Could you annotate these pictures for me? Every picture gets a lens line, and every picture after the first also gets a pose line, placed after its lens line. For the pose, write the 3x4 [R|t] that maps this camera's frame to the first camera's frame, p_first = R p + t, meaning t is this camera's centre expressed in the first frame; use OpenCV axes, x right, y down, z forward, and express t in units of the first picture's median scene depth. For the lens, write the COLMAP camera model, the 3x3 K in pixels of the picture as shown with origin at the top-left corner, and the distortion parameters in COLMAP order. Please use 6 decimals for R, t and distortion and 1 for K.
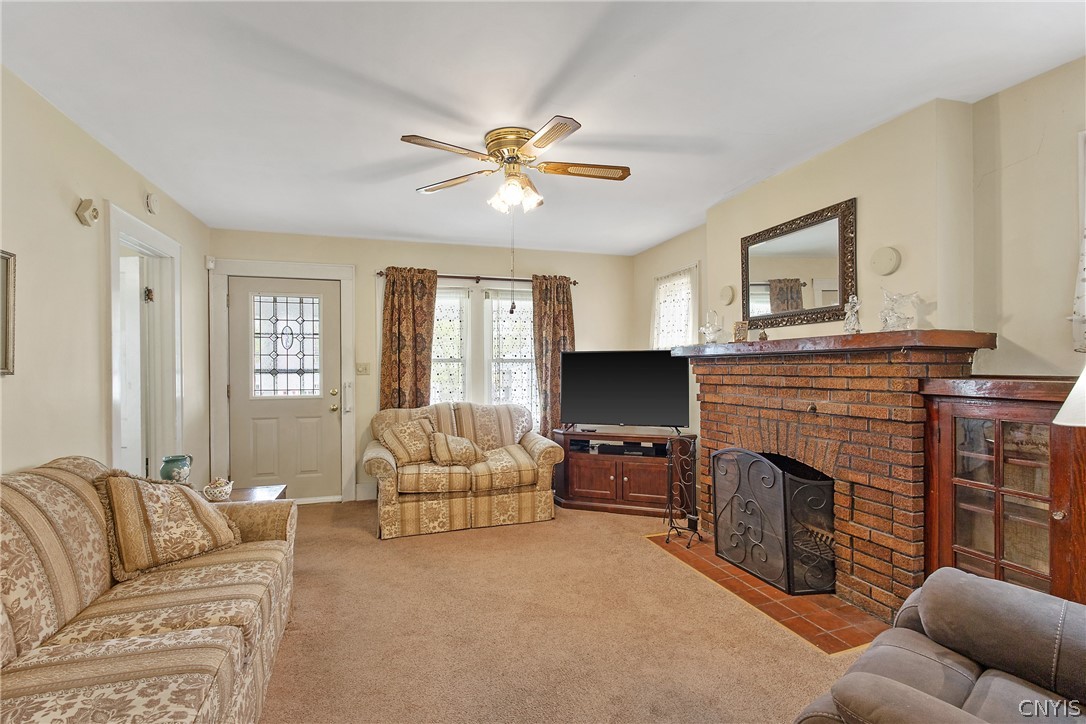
lens RADIAL K [[504.5, 0, 532.2], [0, 504.5, 370.6], [0, 0, 1]] dist [-0.004649, 0.005854]
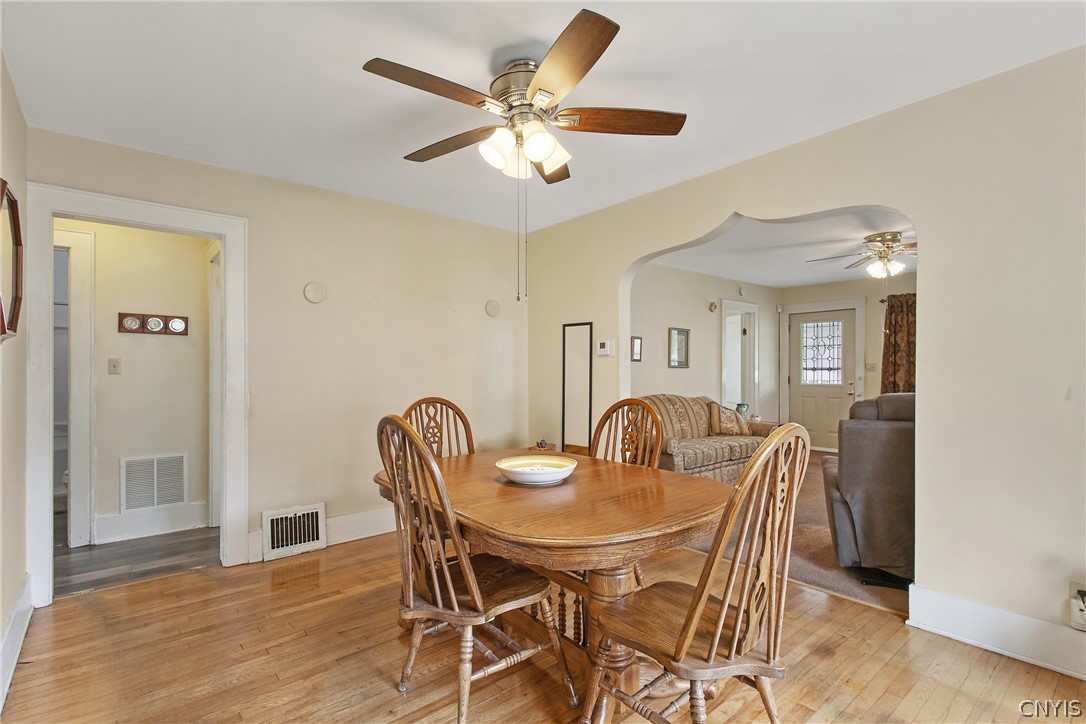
lens RADIAL K [[527.9, 0, 547.9], [0, 527.9, 367.9], [0, 0, 1]] dist [0.003467, -0.000327]
pose [[0.410155, -0.000995, -0.912015, 0.806232], [-0.007319, 0.999964, -0.004383, 0.014276], [0.911986, 0.008473, 0.410133, -0.576299]]
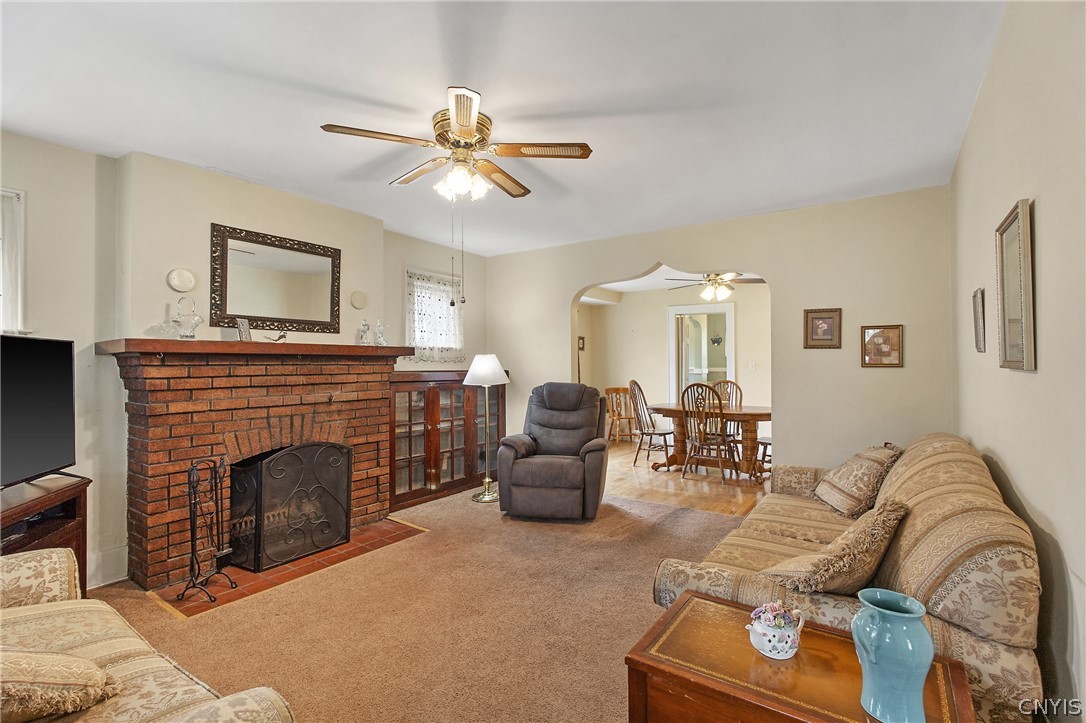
lens RADIAL K [[504.5, 0, 548.4], [0, 504.5, 358.1], [0, 0, 1]] dist [-0.004649, 0.005854]
pose [[-0.629876, 0.016708, 0.776516, -0.666389], [0.011024, 0.999860, -0.012571, -0.006614], [-0.776618, 0.000642, -0.629972, 1.134664]]
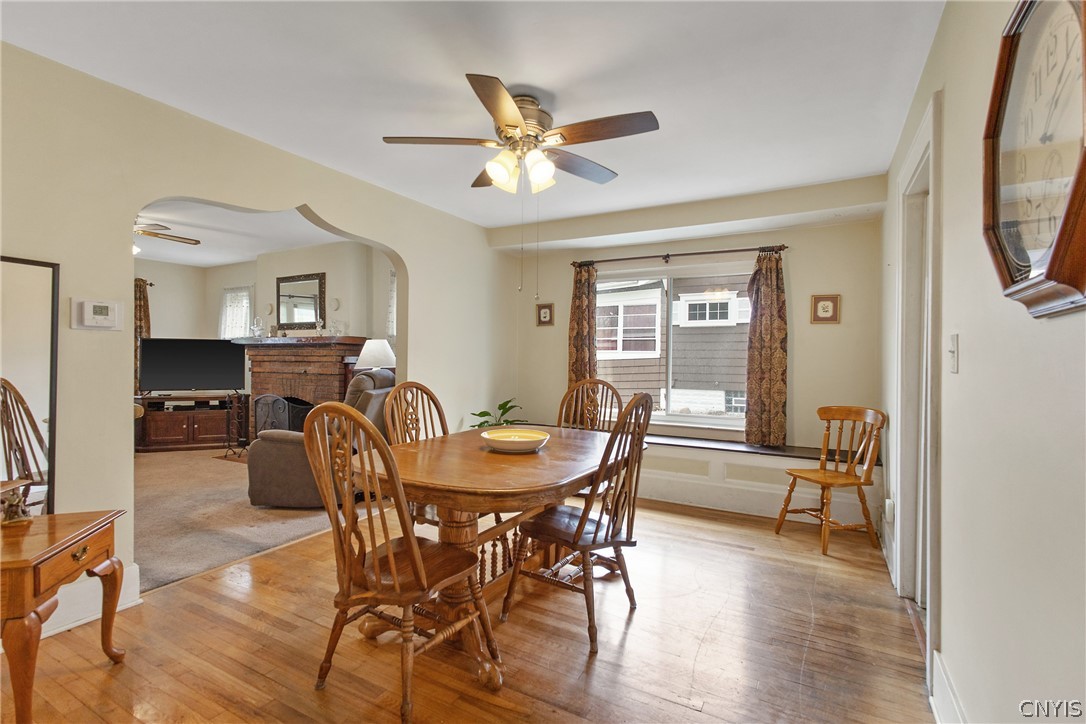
lens RADIAL K [[504.5, 0, 544.2], [0, 504.5, 364.2], [0, 0, 1]] dist [-0.004649, 0.005854]
pose [[0.712314, 0.010546, 0.701782, -0.152383], [-0.010930, 0.999933, -0.003932, 0.035427], [-0.701776, -0.004870, 0.712381, -0.926662]]
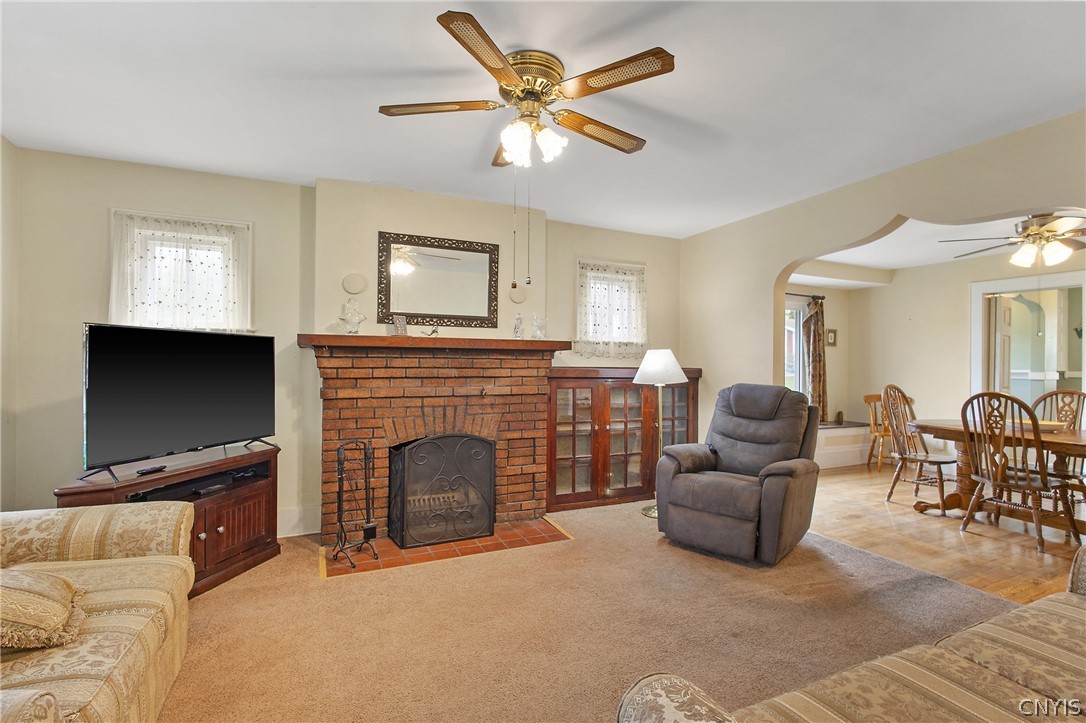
lens RADIAL K [[504.5, 0, 542.8], [0, 504.5, 363.5], [0, 0, 1]] dist [-0.004649, 0.005854]
pose [[-0.140197, 0.002659, 0.990120, -0.639498], [-0.001567, 0.999995, -0.002908, 0.002413], [-0.990122, -0.001959, -0.140192, 0.844049]]
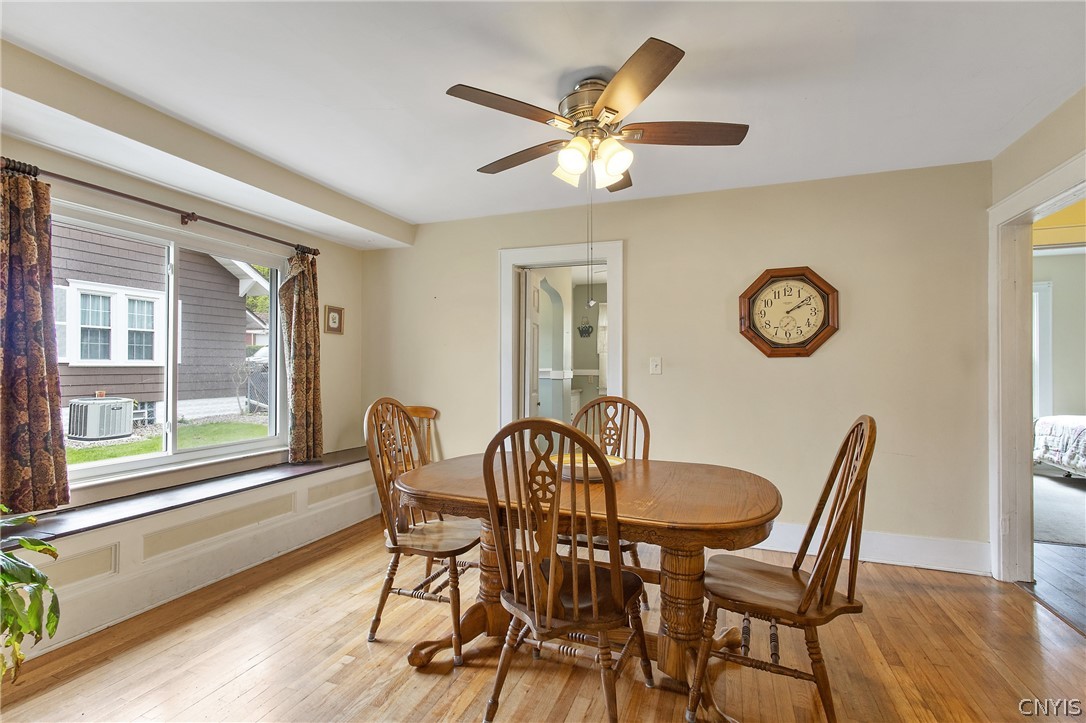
lens RADIAL K [[504.5, 0, 531.8], [0, 504.5, 360.5], [0, 0, 1]] dist [-0.004649, 0.005854]
pose [[-0.785692, 0.009224, 0.618549, -0.011457], [0.003535, 0.999939, -0.010422, 0.009903], [-0.618607, -0.006002, -0.785677, 0.134250]]
